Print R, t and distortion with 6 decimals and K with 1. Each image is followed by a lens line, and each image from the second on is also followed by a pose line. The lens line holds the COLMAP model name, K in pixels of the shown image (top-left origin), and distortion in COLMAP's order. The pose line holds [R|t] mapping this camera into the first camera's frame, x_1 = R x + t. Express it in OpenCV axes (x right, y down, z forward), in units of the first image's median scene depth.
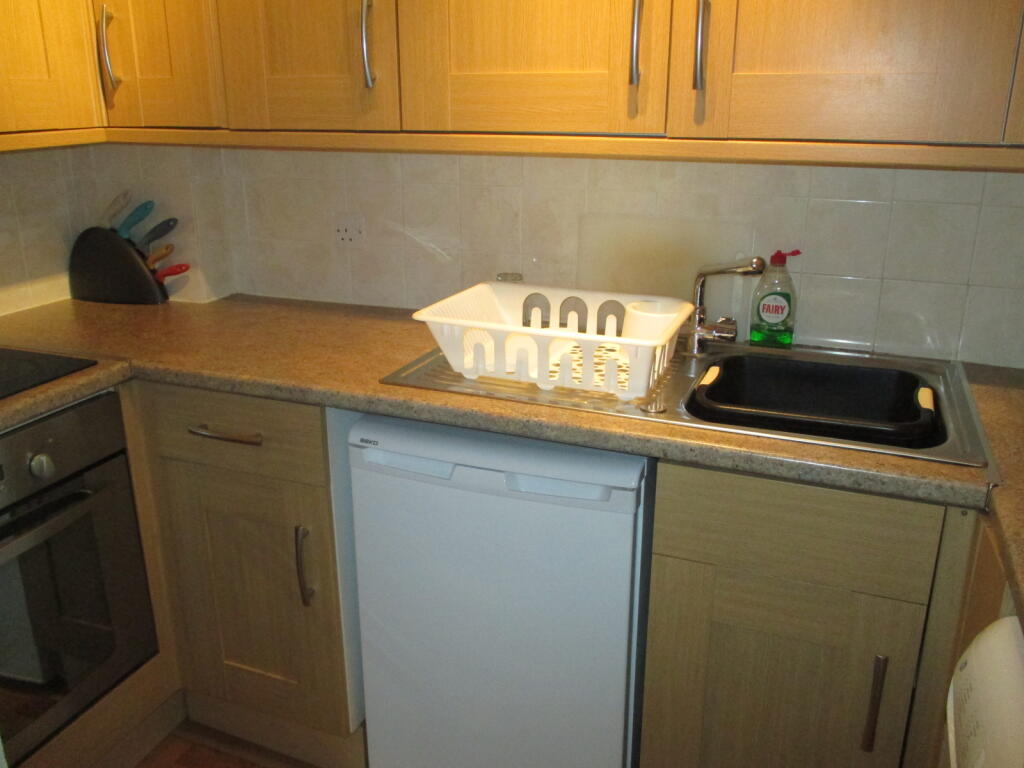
lens RADIAL K [[861.6, 0, 511.0], [0, 861.6, 376.1], [0, 0, 1]] dist [-0.006785, -0.018398]
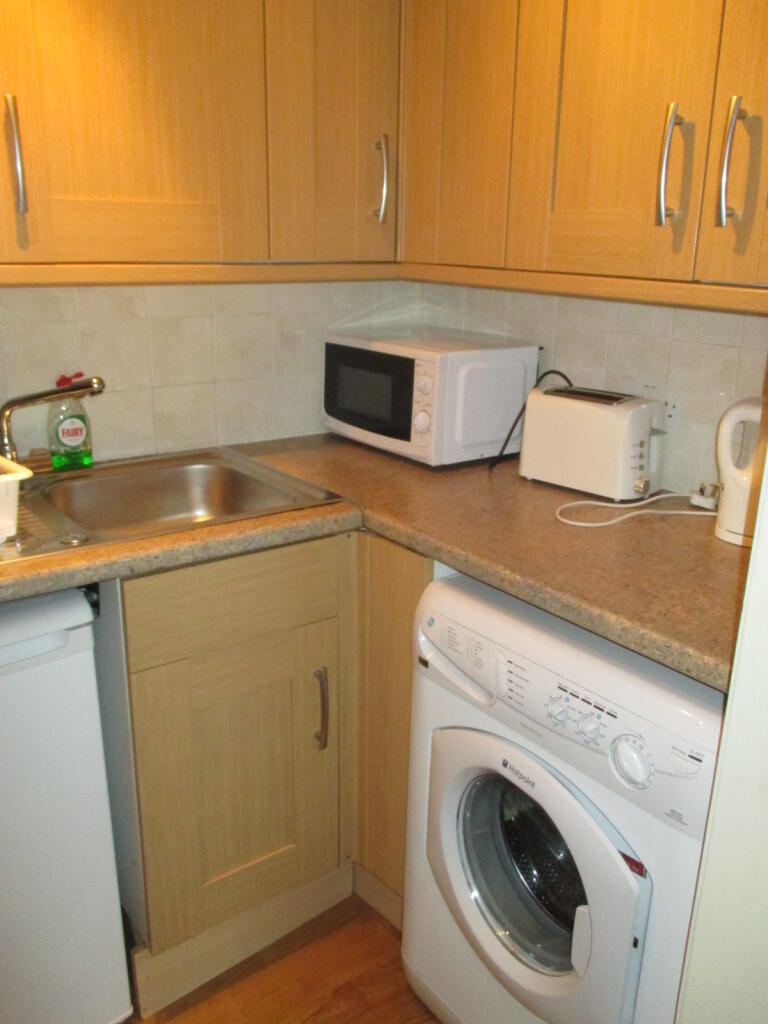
lens RADIAL K [[861.6, 0, 387.9], [0, 861.6, 519.3], [0, 0, 1]] dist [-0.006785, -0.018398]
pose [[0.521479, -0.252426, 0.815071, -0.473184], [0.254279, 0.957810, 0.133945, -0.026437], [-0.814495, 0.137406, 0.563664, 0.171652]]
